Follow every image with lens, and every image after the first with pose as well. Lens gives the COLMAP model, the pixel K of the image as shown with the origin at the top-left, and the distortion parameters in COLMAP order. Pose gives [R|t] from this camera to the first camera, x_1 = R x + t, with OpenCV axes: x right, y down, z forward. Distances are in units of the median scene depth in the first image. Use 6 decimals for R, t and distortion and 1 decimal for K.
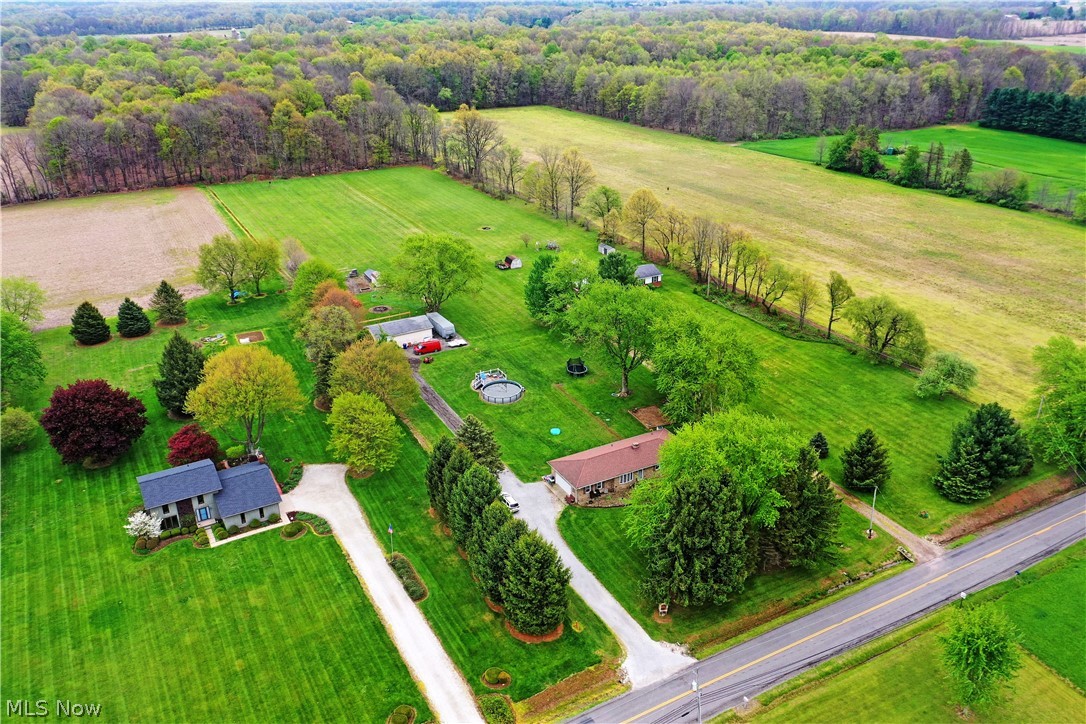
lens RADIAL K [[864.5, 0, 543.0], [0, 864.5, 362.0], [0, 0, 1]] dist [0.009560, 0.000118]
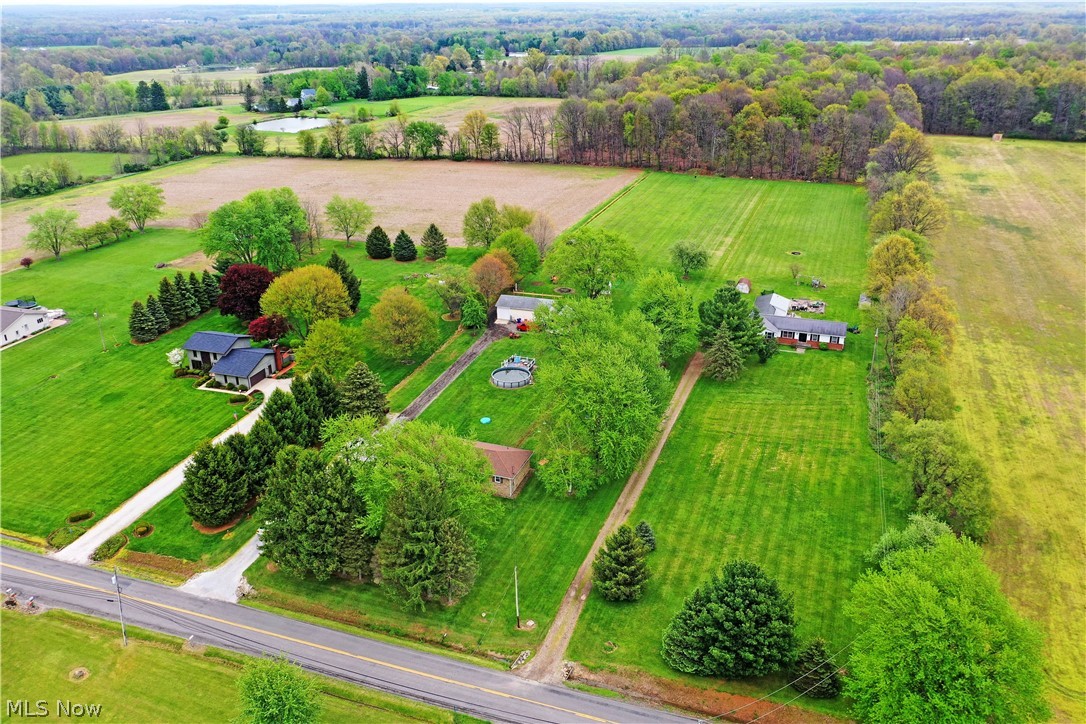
lens RADIAL K [[864.5, 0, 543.0], [0, 864.5, 362.0], [0, 0, 1]] dist [0.009560, 0.000118]
pose [[0.668071, 0.297440, -0.682064, 0.619814], [-0.304037, 0.945739, 0.114626, -0.103362], [0.679149, 0.130794, 0.722253, 0.250662]]
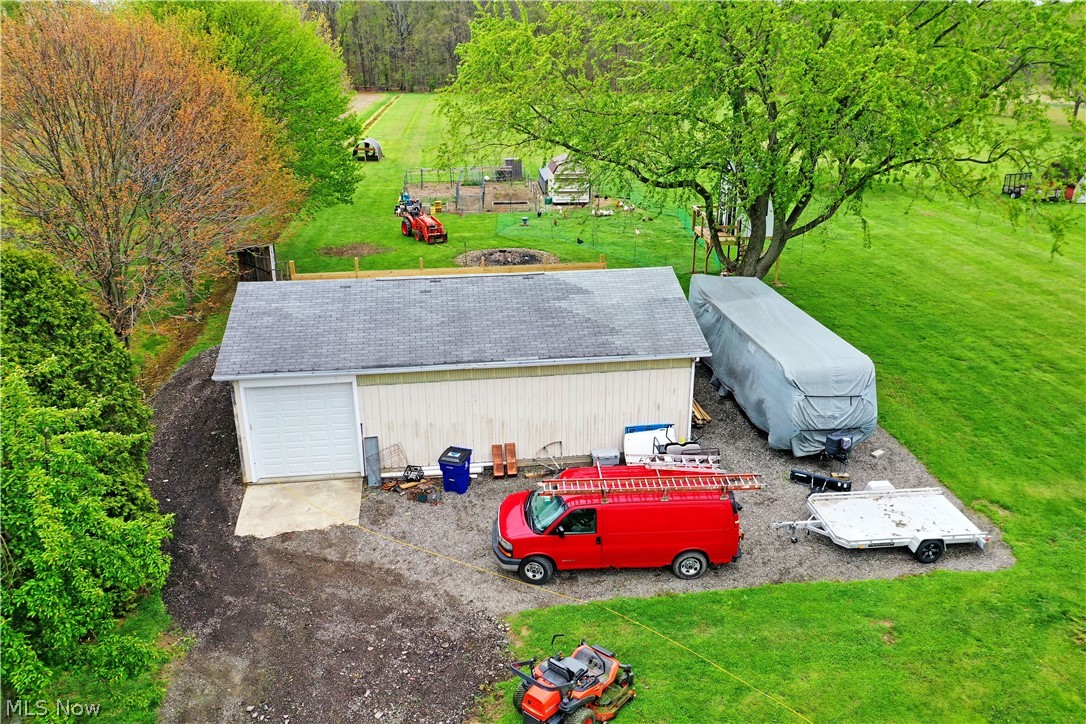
lens RADIAL K [[864.5, 0, 543.0], [0, 864.5, 362.0], [0, 0, 1]] dist [0.009560, 0.000118]
pose [[0.921860, 0.140633, -0.361105, -0.105978], [-0.163341, 0.986018, -0.032986, -0.032014], [0.351417, 0.089392, 0.931942, 0.896319]]
